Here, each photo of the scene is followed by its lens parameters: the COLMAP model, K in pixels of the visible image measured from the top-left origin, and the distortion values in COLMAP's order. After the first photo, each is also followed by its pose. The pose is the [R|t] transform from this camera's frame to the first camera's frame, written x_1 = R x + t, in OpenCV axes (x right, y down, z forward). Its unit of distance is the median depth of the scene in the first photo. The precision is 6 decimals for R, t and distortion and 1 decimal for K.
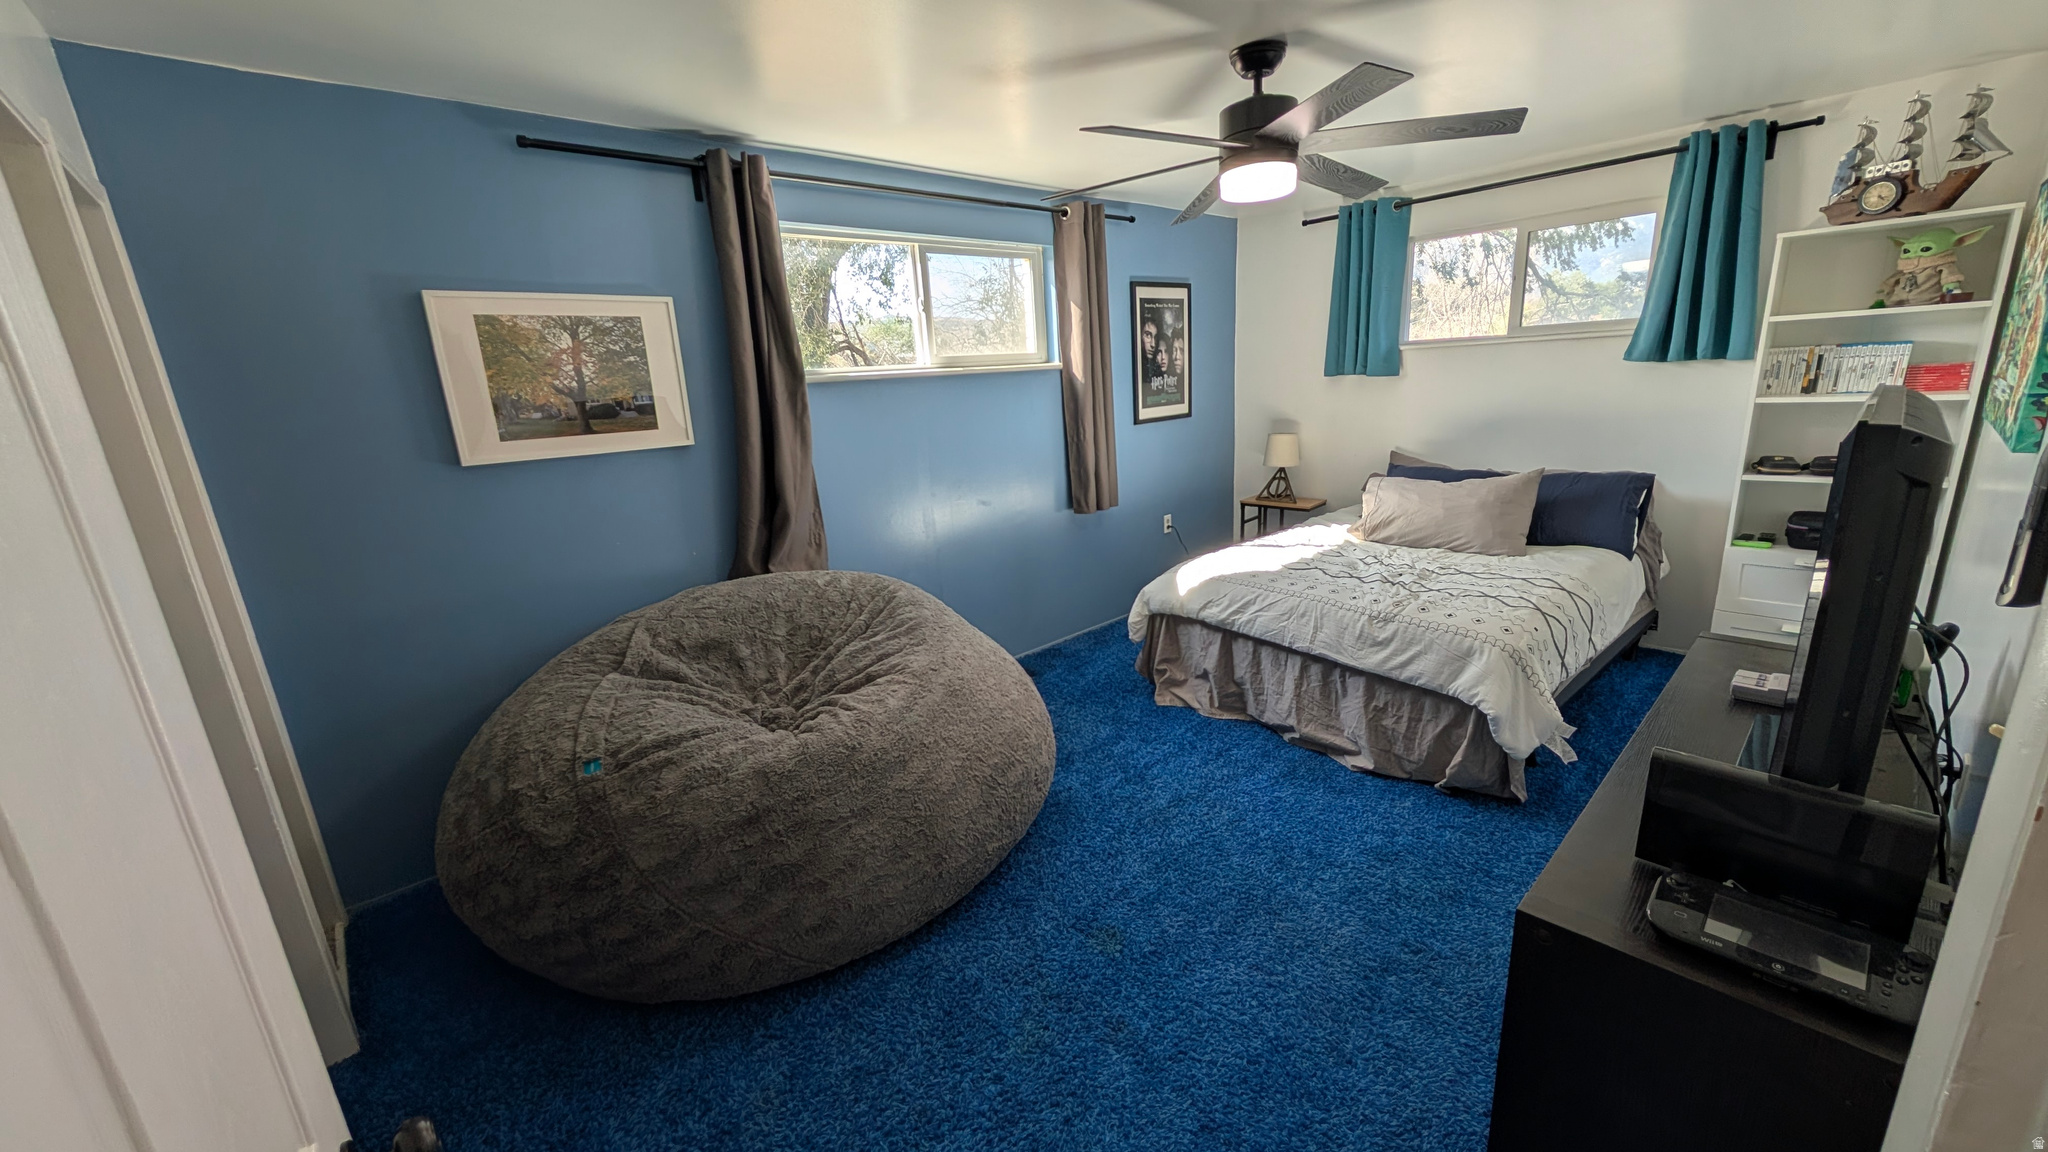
lens RADIAL K [[767.3, 0, 1024.9], [0, 767.3, 569.5], [0, 0, 1]] dist [0.000419, -0.000046]
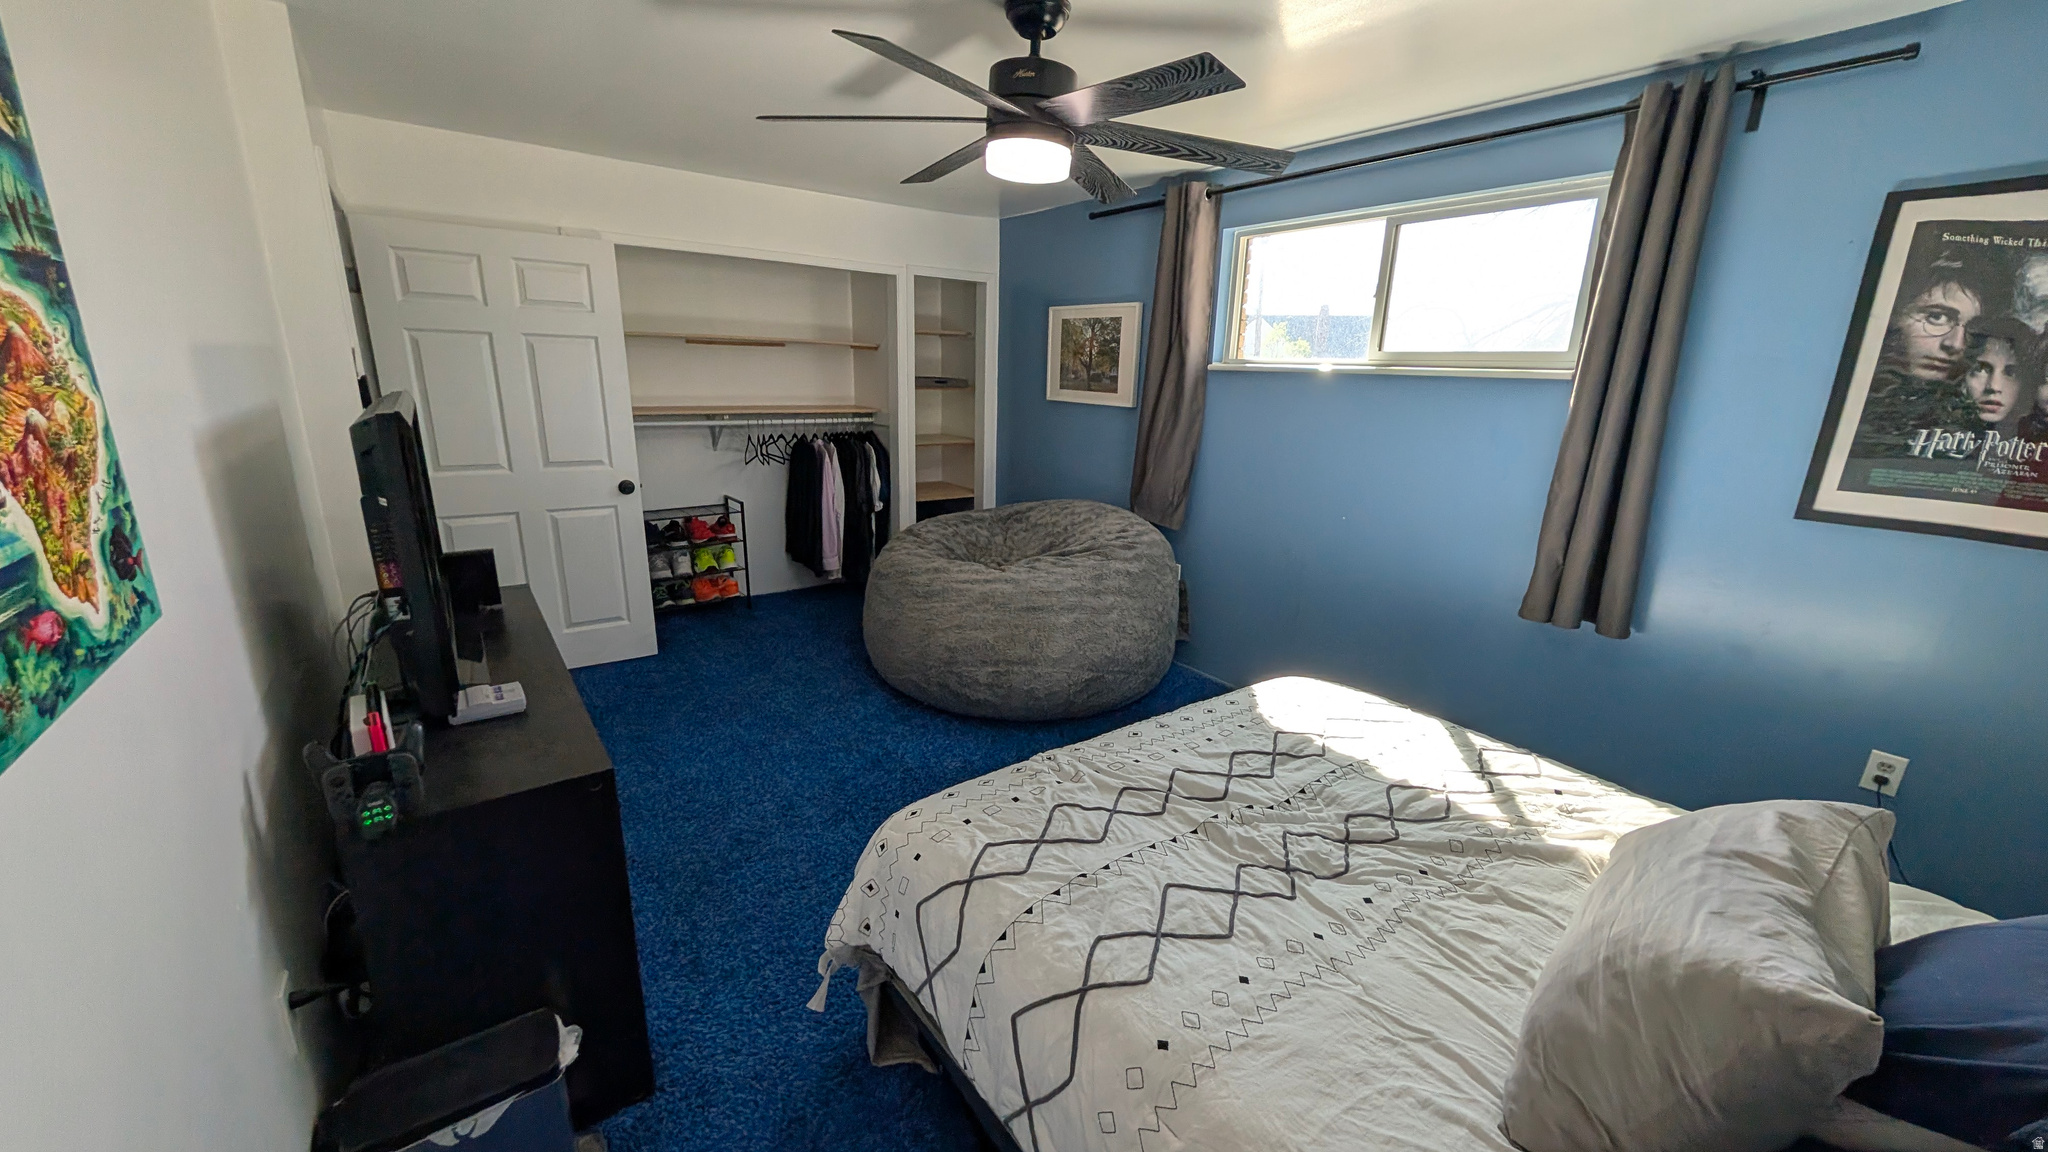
lens RADIAL K [[767.3, 0, 1026.2], [0, 767.3, 583.2], [0, 0, 1]] dist [0.000419, -0.000046]
pose [[-0.081071, 0.342801, -0.935903, 1.033013], [-0.249810, 0.902034, 0.352035, -0.326984], [0.964895, 0.262338, 0.012507, 0.900395]]
